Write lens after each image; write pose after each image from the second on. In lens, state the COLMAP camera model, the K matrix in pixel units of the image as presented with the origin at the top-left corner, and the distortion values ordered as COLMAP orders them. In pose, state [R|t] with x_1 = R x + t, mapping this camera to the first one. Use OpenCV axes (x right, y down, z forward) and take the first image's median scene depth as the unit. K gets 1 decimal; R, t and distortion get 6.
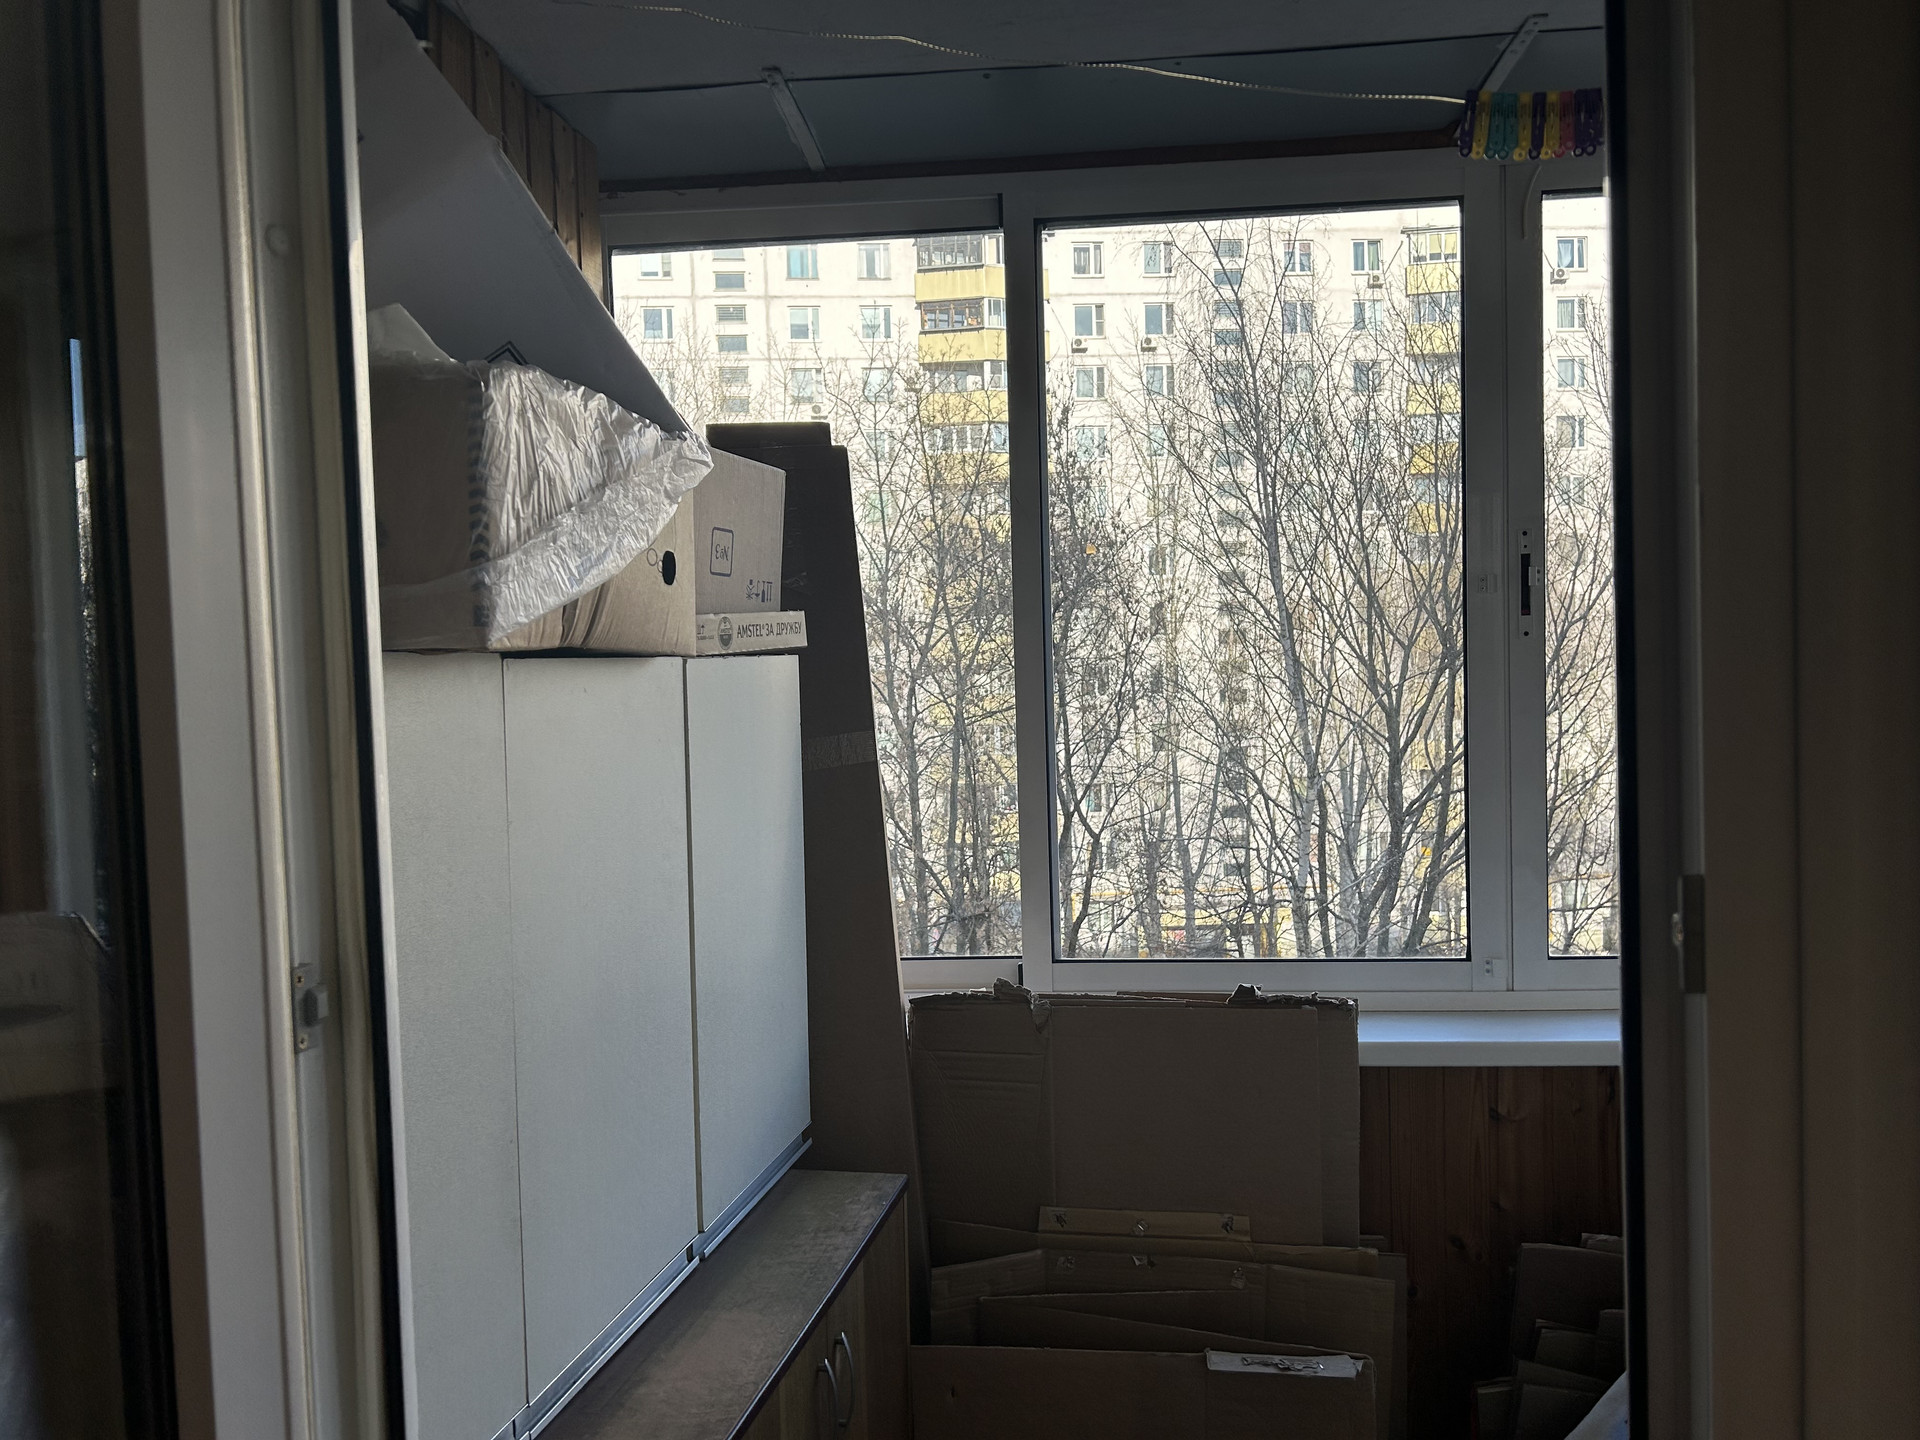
lens RADIAL K [[1449.6, 0, 960.1], [0, 1449.6, 722.1], [0, 0, 1]] dist [0.063124, -0.068479]
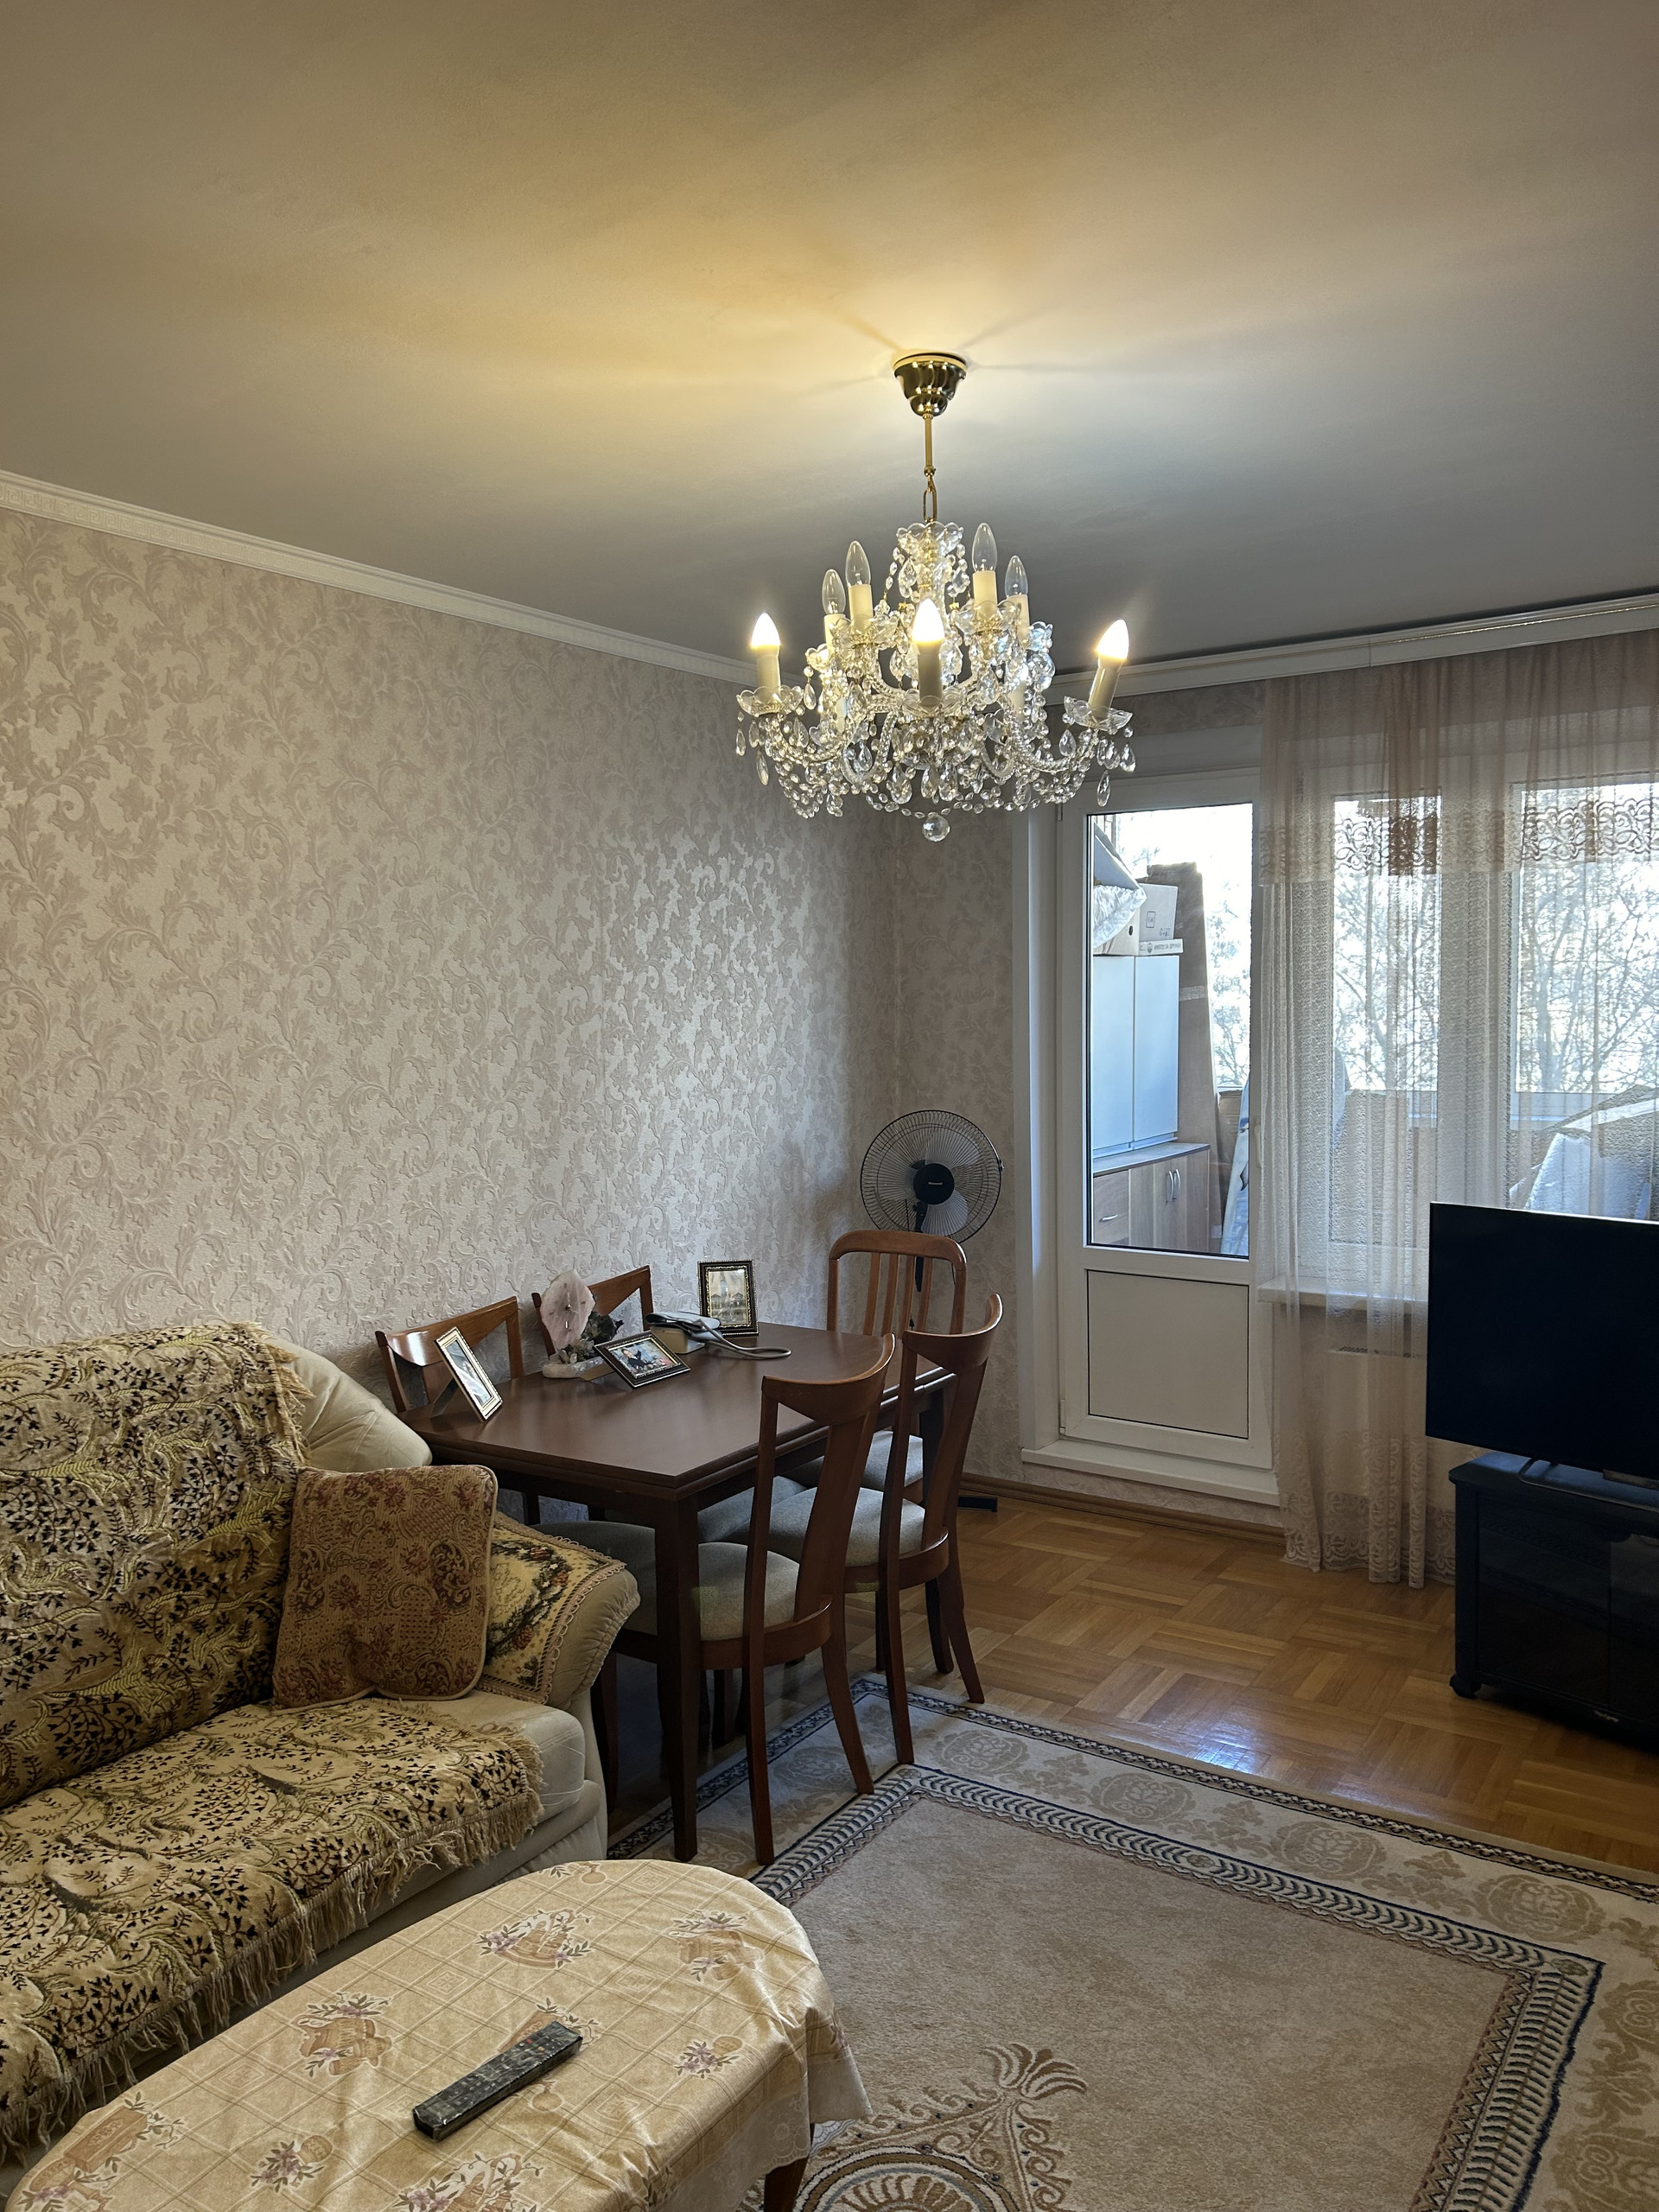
lens RADIAL K [[1670.1, 0, 826.4], [0, 1670.1, 1104.0], [0, 0, 1]] dist [0.063124, -0.068479]
pose [[0.935370, 0.040274, -0.351370, 0.356455], [-0.025048, 0.998544, 0.047773, 0.086422], [0.352782, -0.035884, 0.935017, -1.985916]]
